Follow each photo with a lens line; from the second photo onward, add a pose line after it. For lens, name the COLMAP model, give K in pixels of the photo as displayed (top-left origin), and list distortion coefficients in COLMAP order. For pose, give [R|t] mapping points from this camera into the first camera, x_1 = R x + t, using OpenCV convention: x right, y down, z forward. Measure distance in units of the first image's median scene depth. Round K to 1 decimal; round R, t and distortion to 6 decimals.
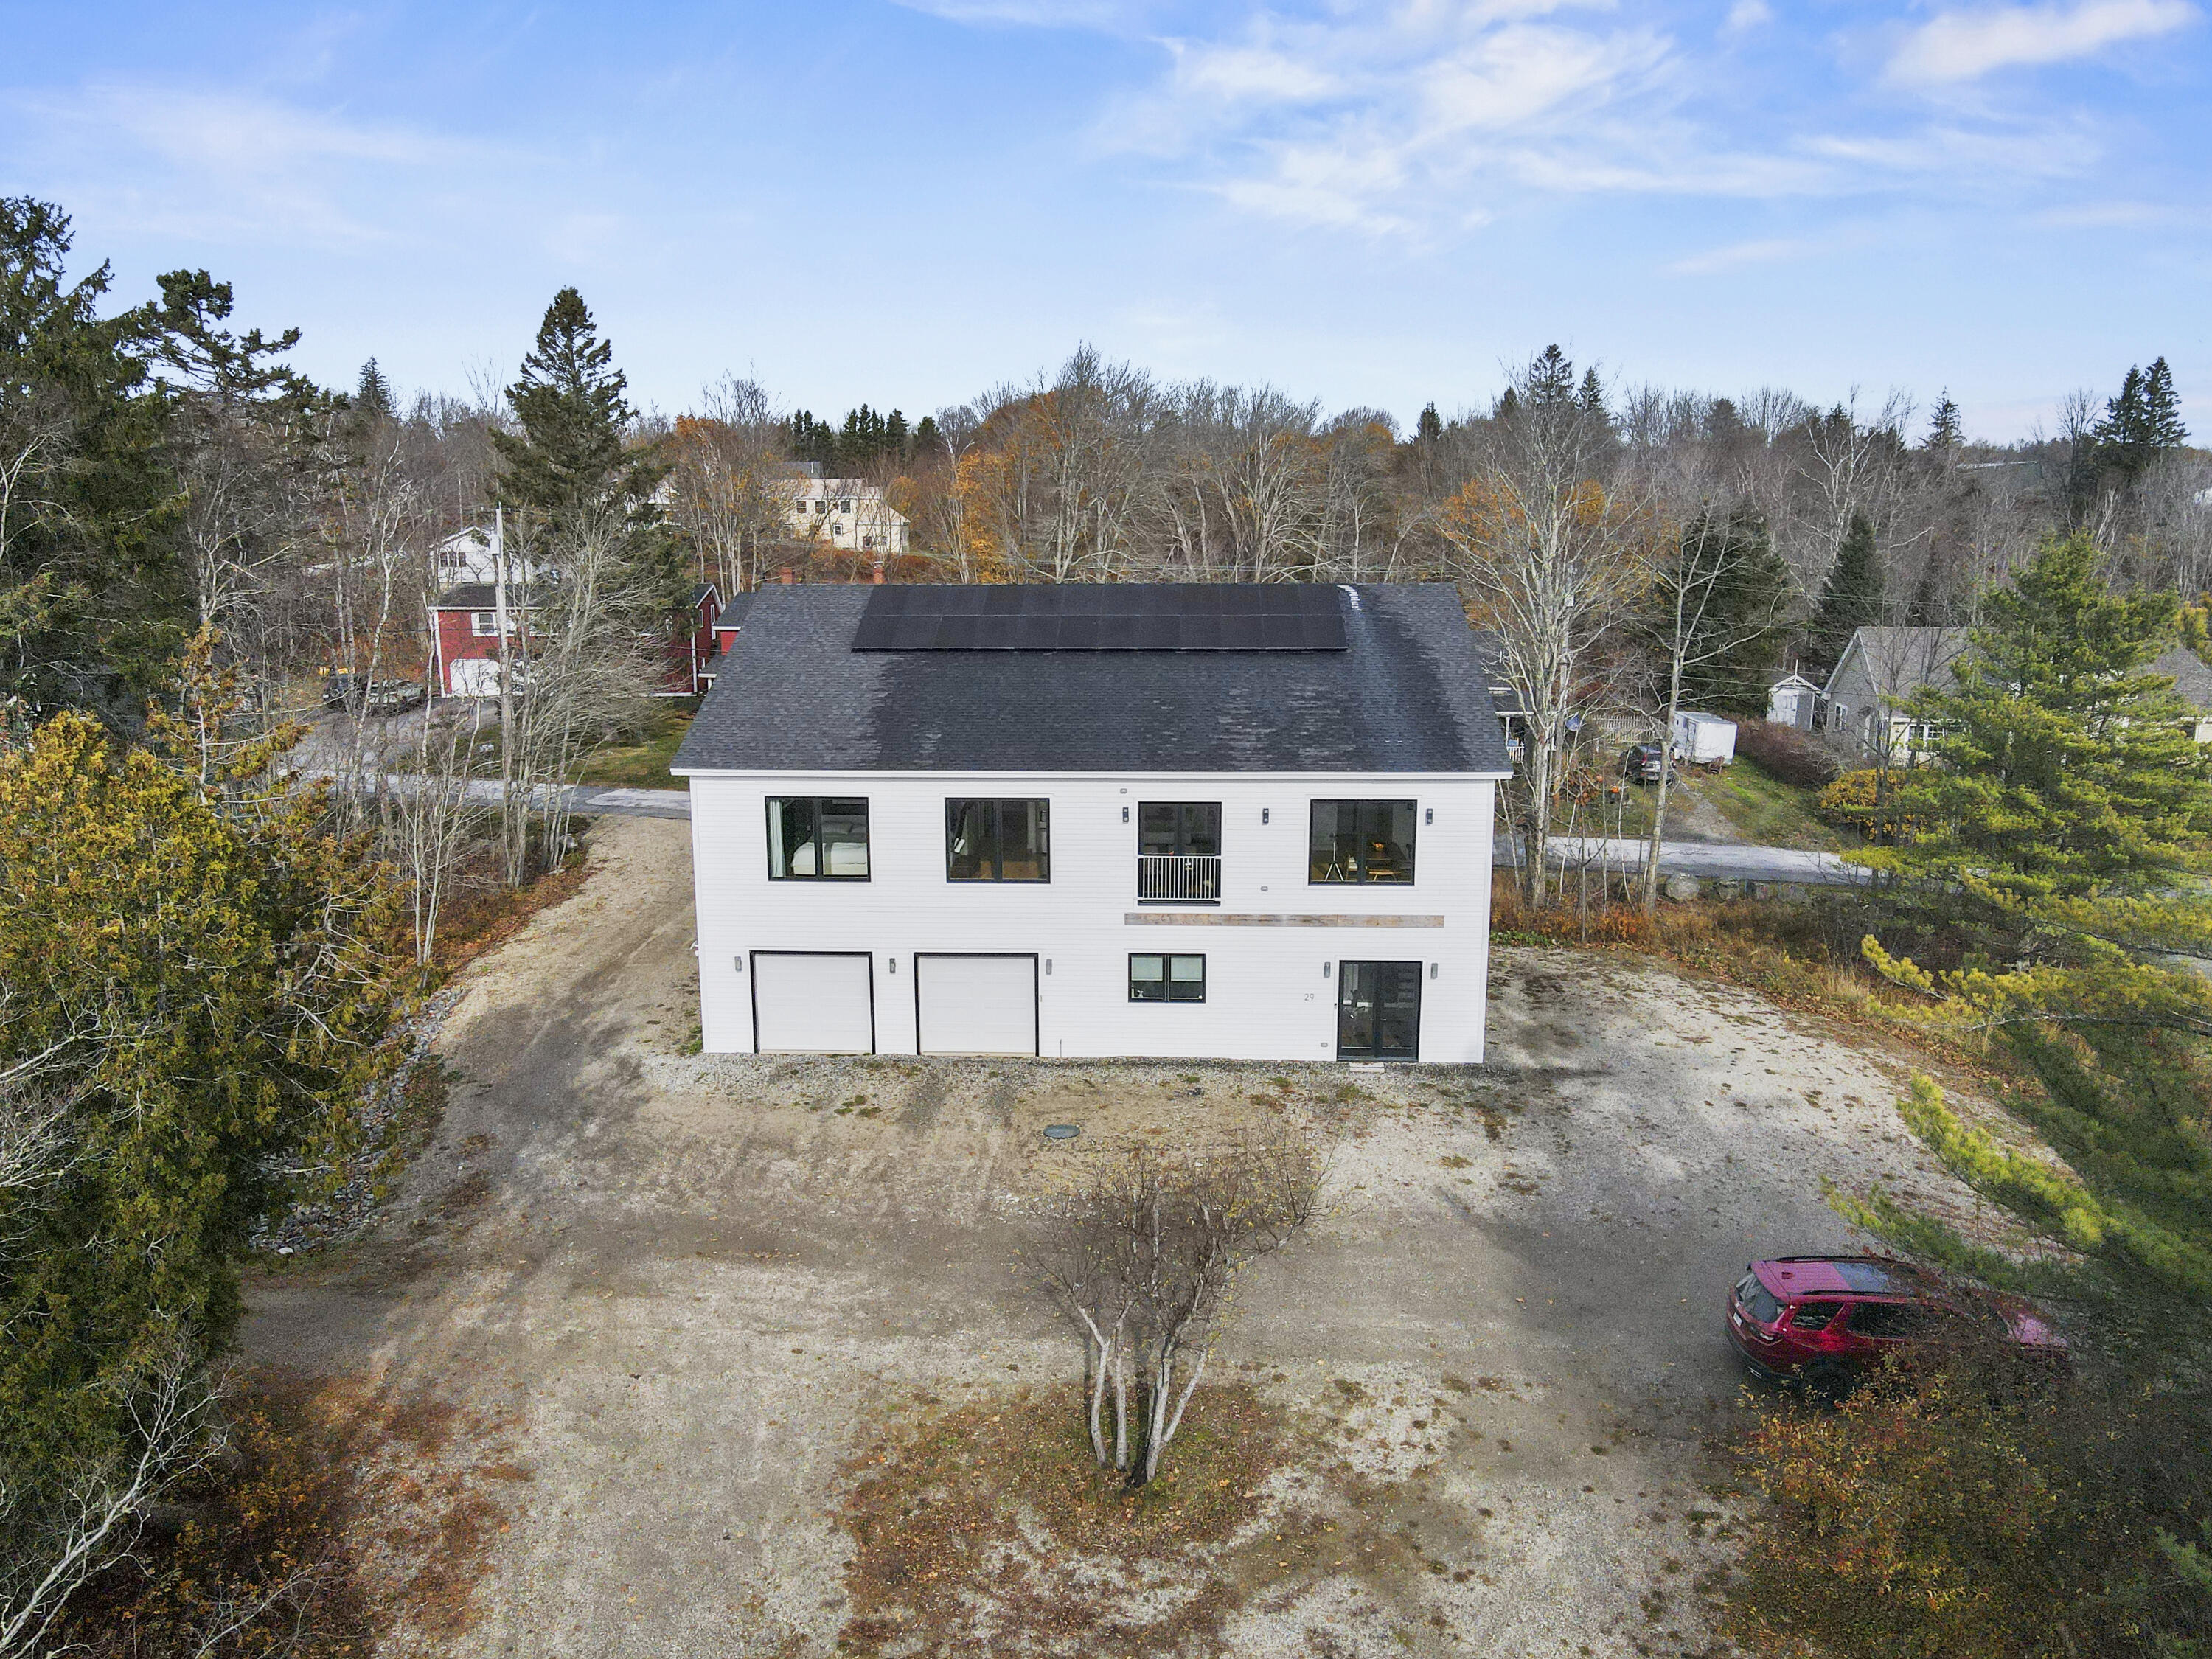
lens RADIAL K [[1622.8, 0, 1102.5], [0, 1622.8, 848.2], [0, 0, 1]] dist [0.004268, 0.020350]
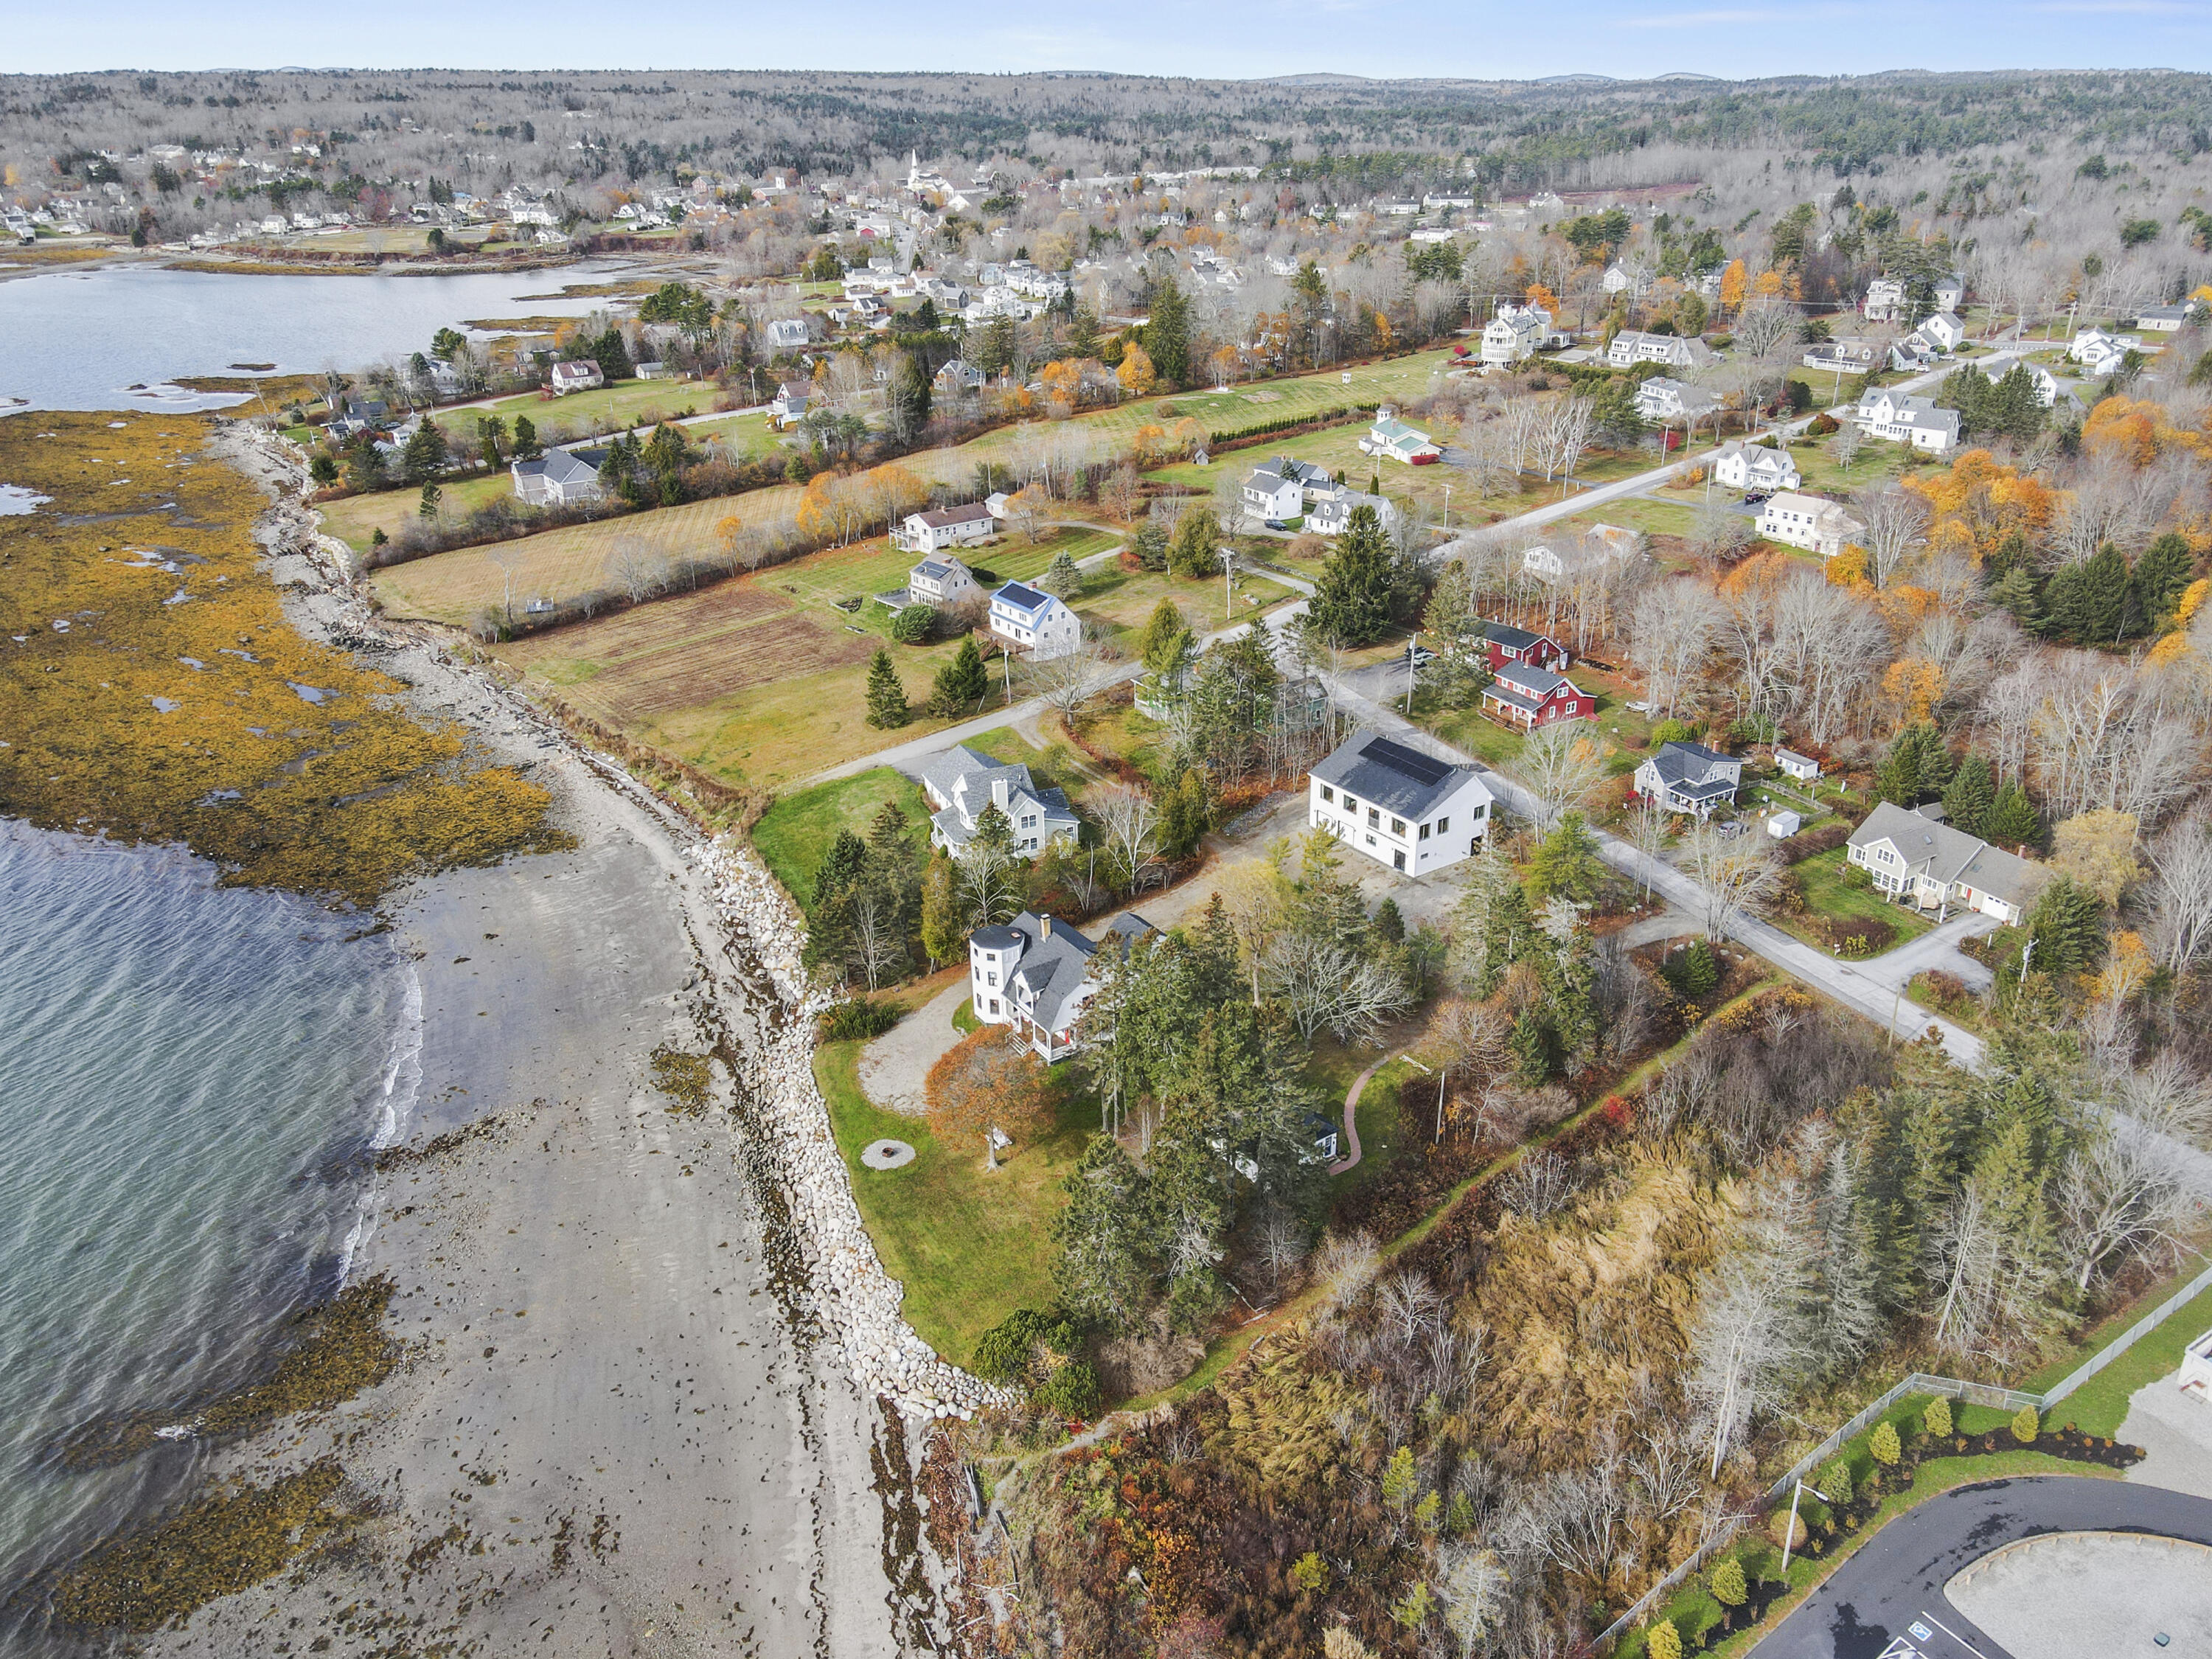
lens RADIAL K [[1622.8, 0, 1142.5], [0, 1622.8, 820.2], [0, 0, 1]] dist [0.004268, 0.020350]
pose [[0.623360, 0.320634, -0.713173, 3.243219], [-0.156622, 0.944778, 0.287862, -1.349391], [0.766088, -0.067743, 0.639156, -2.840185]]
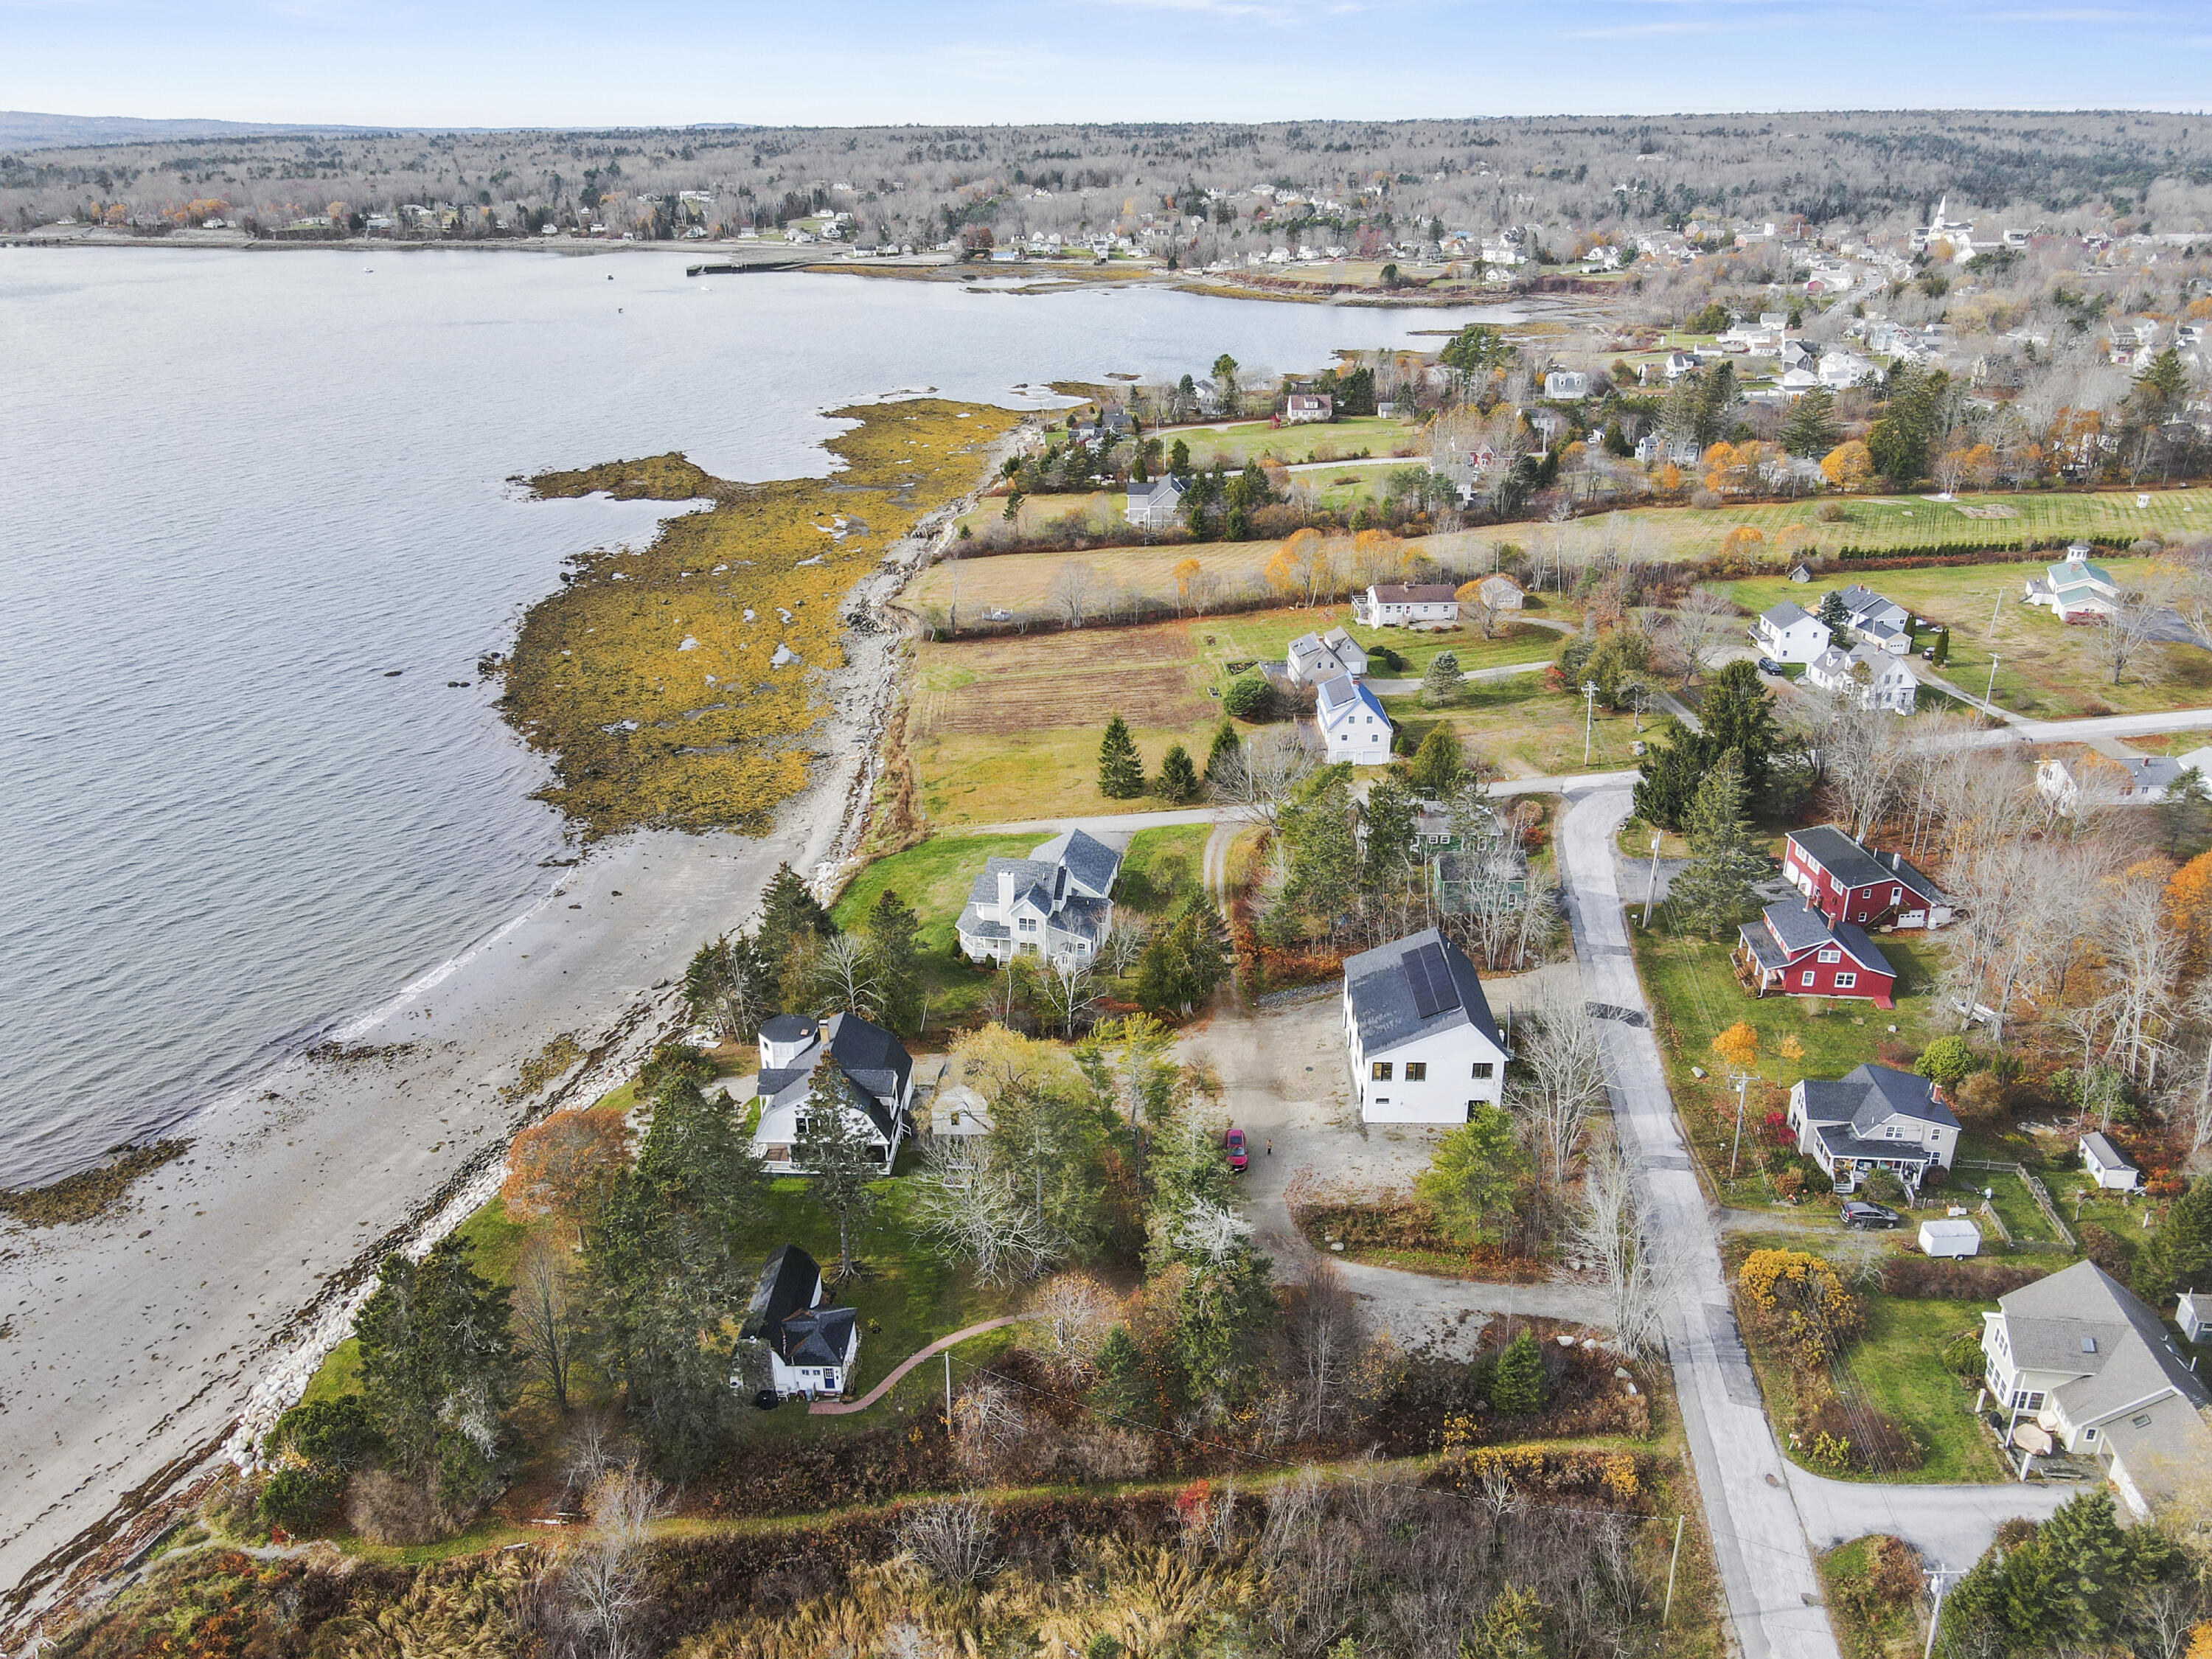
lens RADIAL K [[1622.8, 0, 1128.8], [0, 1622.8, 825.6], [0, 0, 1]] dist [0.004268, 0.020350]
pose [[0.034794, 0.391786, -0.919398, 3.562923], [-0.200660, 0.903960, 0.377614, -1.893857], [0.979043, 0.171348, 0.110068, -0.114047]]
